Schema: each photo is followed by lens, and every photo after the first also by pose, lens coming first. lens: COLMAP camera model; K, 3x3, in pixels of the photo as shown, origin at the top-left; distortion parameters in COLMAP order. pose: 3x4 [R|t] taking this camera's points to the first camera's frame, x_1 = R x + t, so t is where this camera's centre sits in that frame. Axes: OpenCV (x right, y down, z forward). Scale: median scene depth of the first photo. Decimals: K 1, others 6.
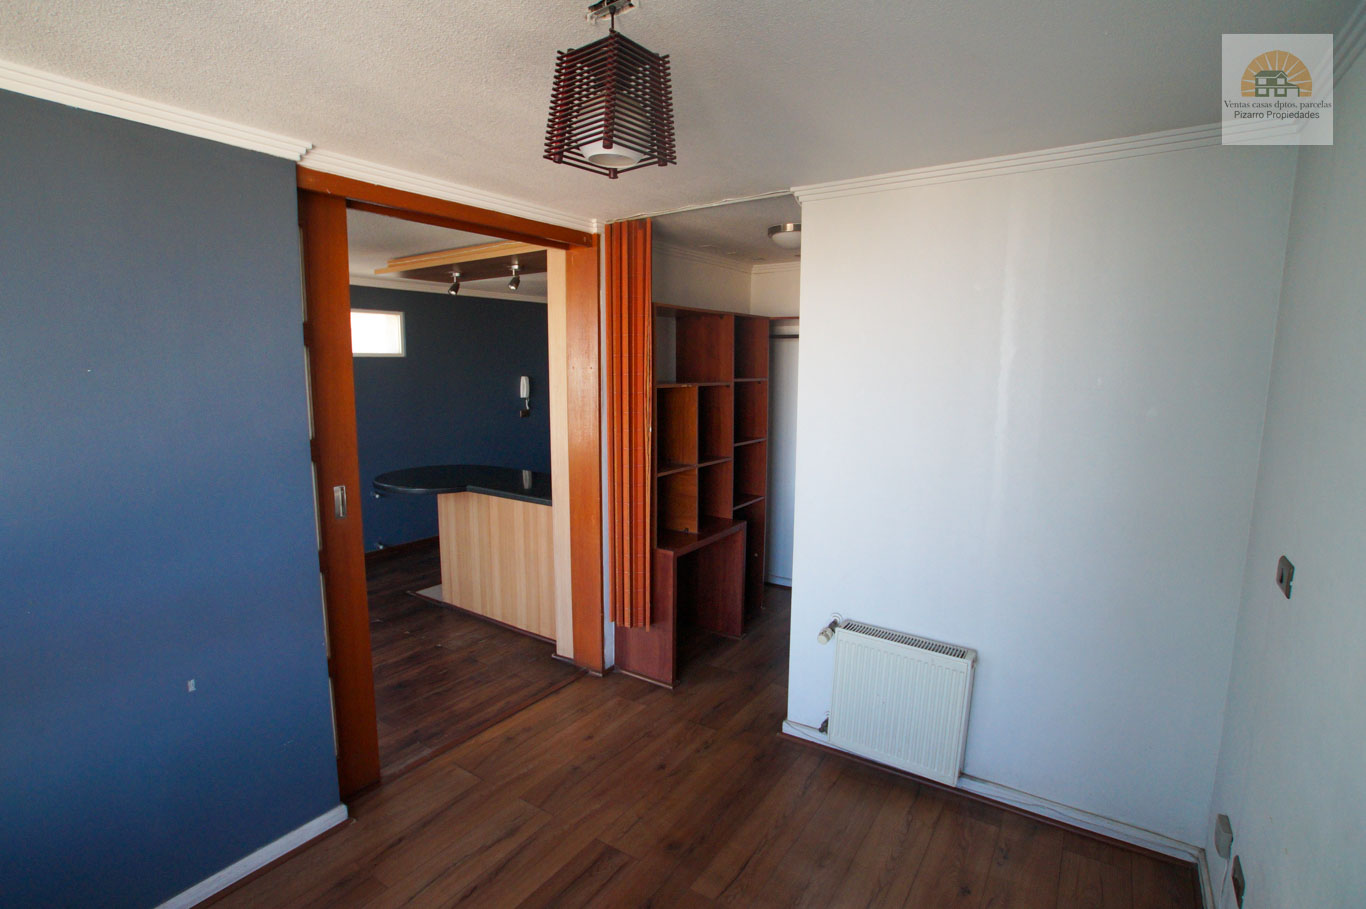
lens RADIAL K [[658.1, 0, 669.1], [0, 658.1, 454.9], [0, 0, 1]] dist [-0.083854, 0.044005]
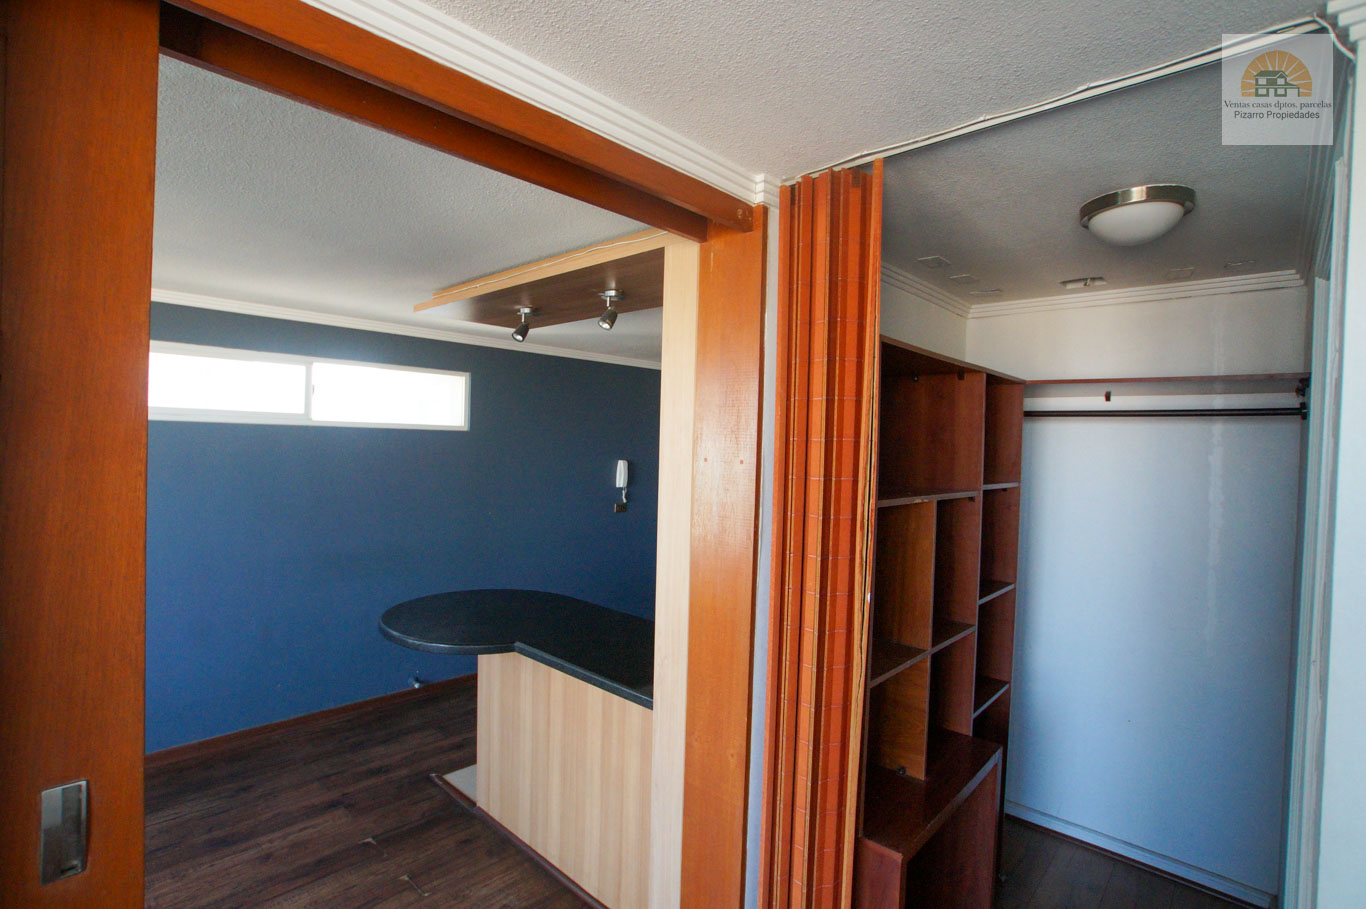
lens RADIAL K [[658.1, 0, 669.1], [0, 658.1, 454.9], [0, 0, 1]] dist [-0.083854, 0.044005]
pose [[0.988084, 0.028182, -0.151315, -0.082849], [-0.046330, 0.991958, -0.117783, -0.063708], [0.146778, 0.123390, 0.981443, 0.415547]]
